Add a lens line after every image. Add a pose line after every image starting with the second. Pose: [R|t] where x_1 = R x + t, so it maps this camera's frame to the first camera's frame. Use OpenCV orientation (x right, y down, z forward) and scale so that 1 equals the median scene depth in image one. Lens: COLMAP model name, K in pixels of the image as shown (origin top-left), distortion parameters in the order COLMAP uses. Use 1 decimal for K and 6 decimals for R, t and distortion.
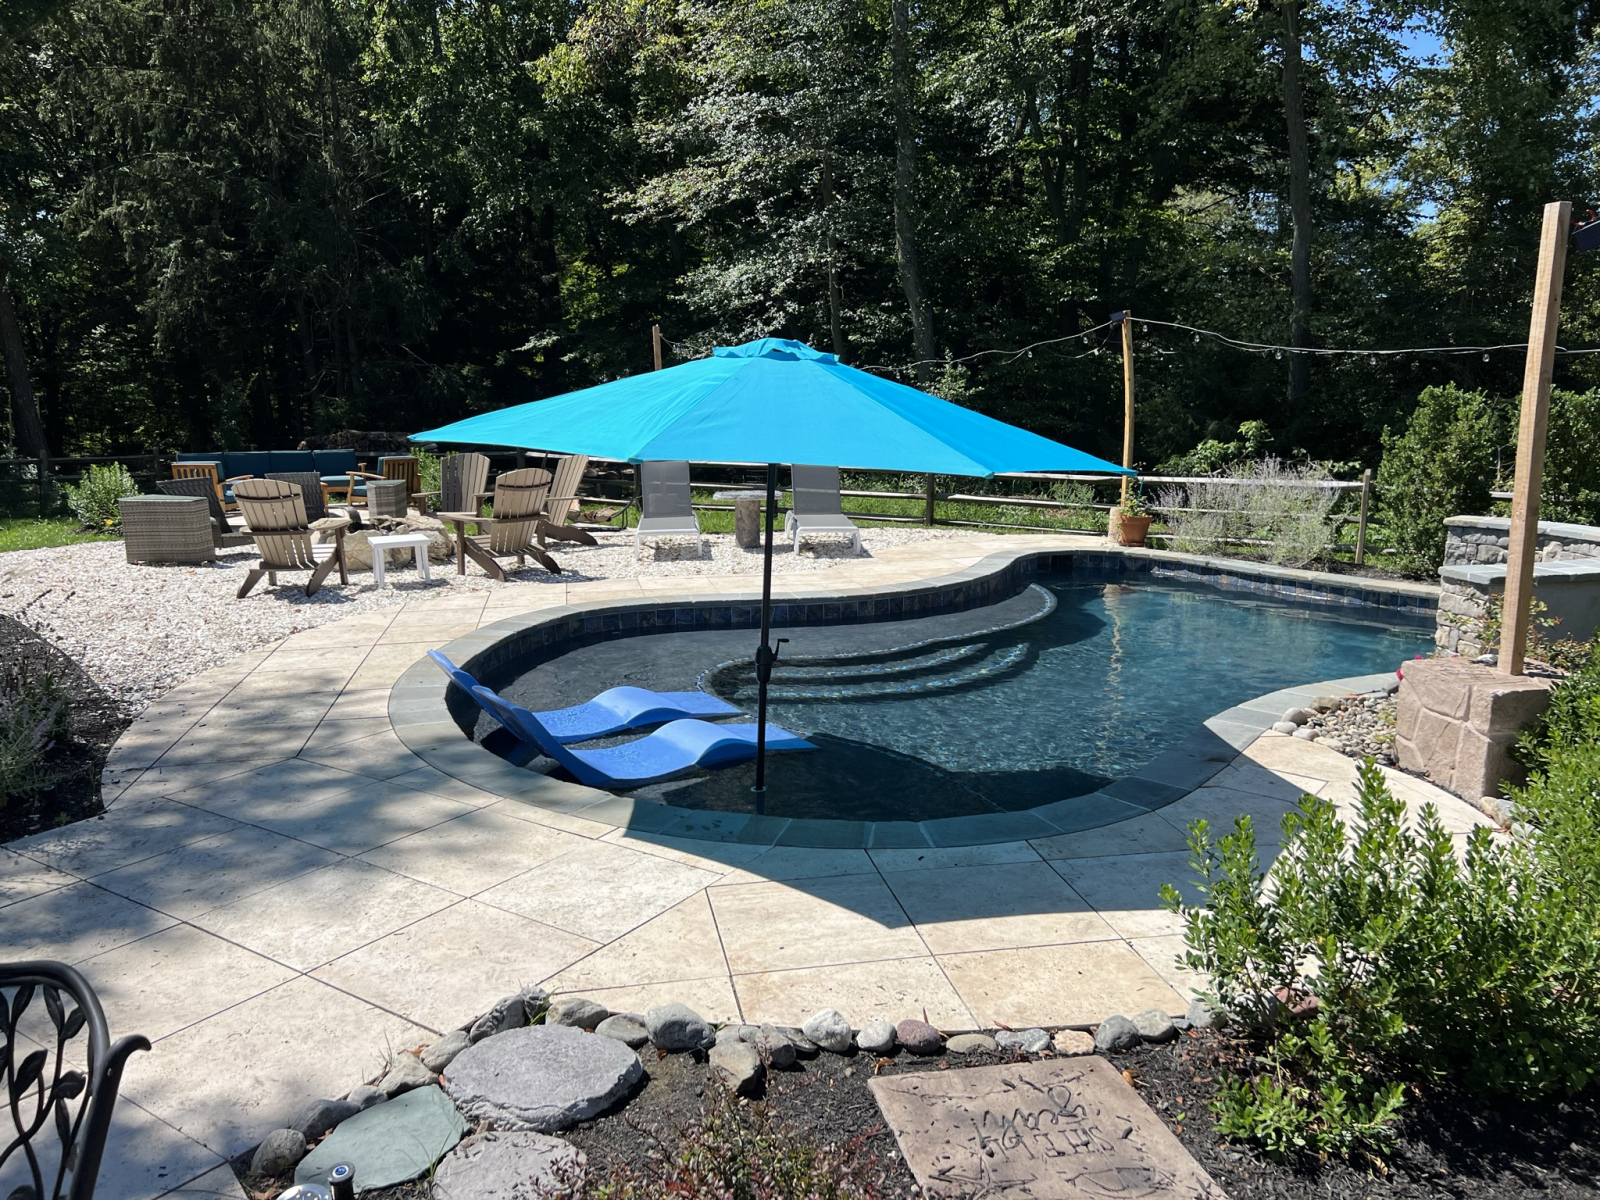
lens RADIAL K [[1248.6, 0, 797.5], [0, 1248.6, 601.3], [0, 0, 1]] dist [0.050987, -0.031710]
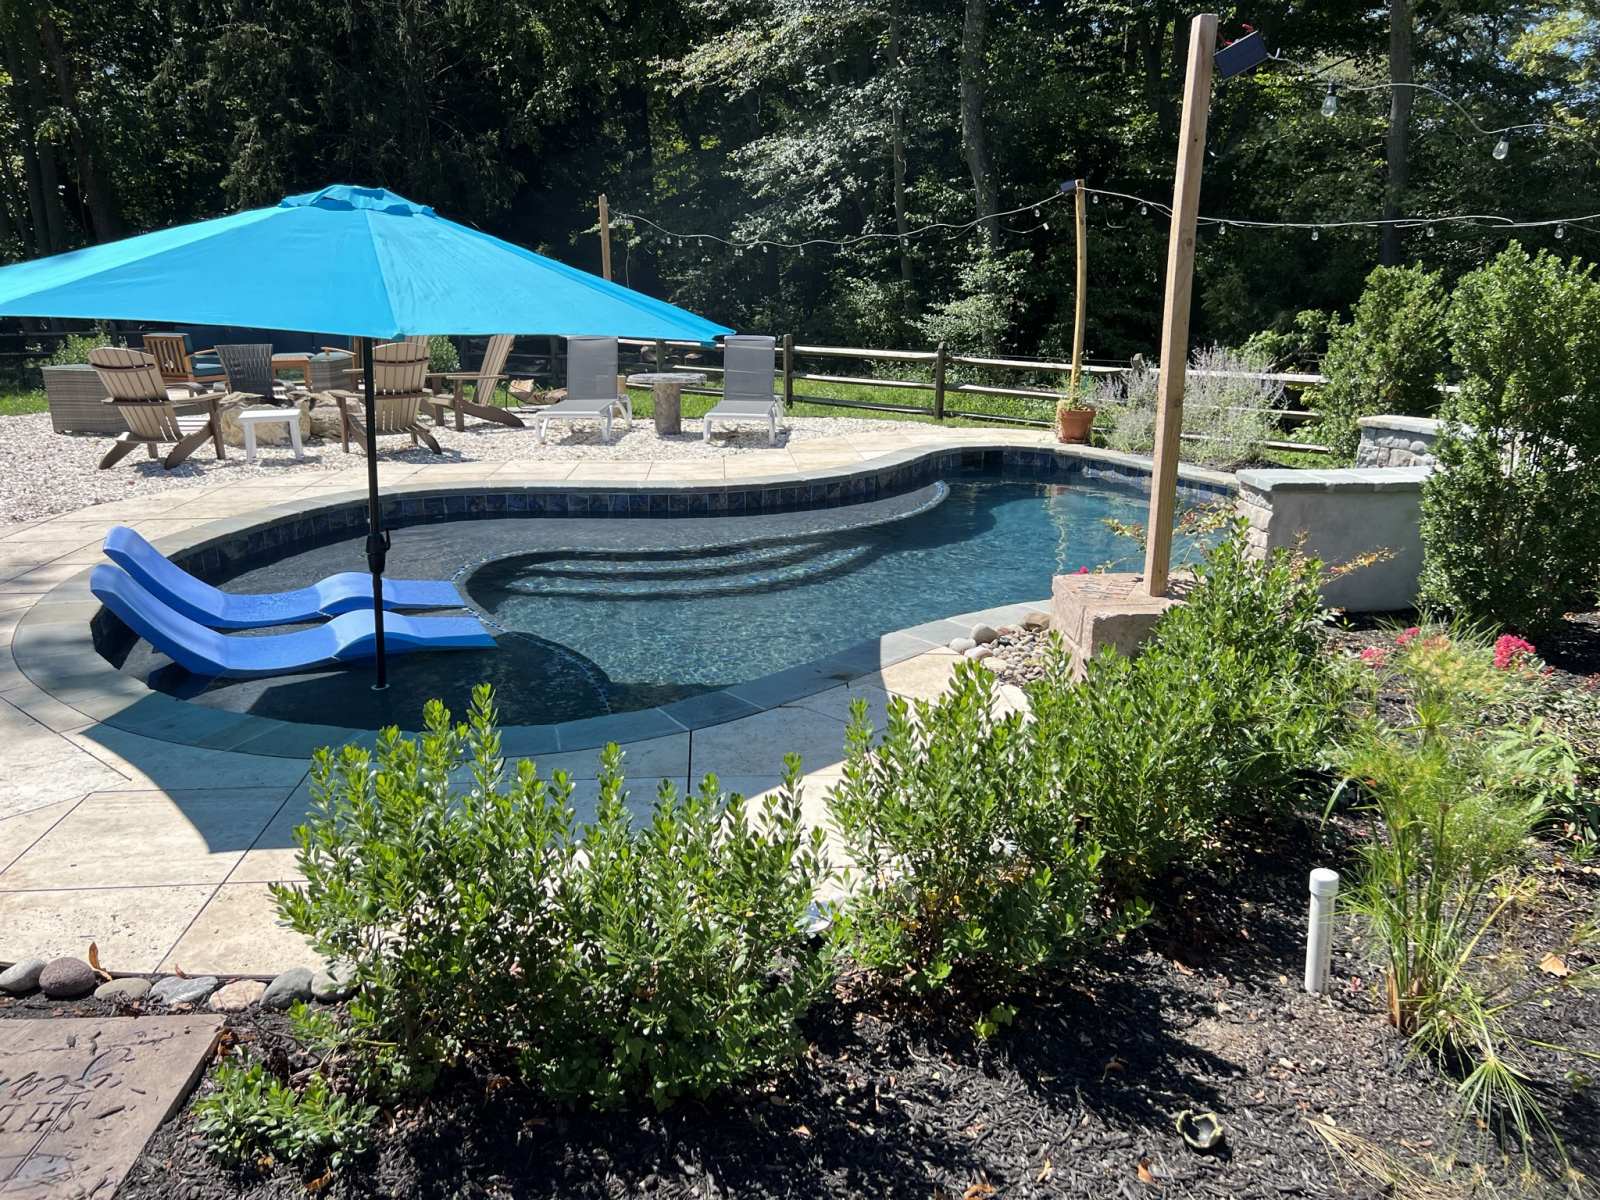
lens RADIAL K [[1248.6, 0, 797.1], [0, 1248.6, 602.6], [0, 0, 1]] dist [0.050987, -0.031710]
pose [[0.992001, 0.041807, -0.119106, 0.187055], [-0.031332, 0.995583, 0.088507, -0.002350], [0.122280, -0.084067, 0.988929, 0.055790]]
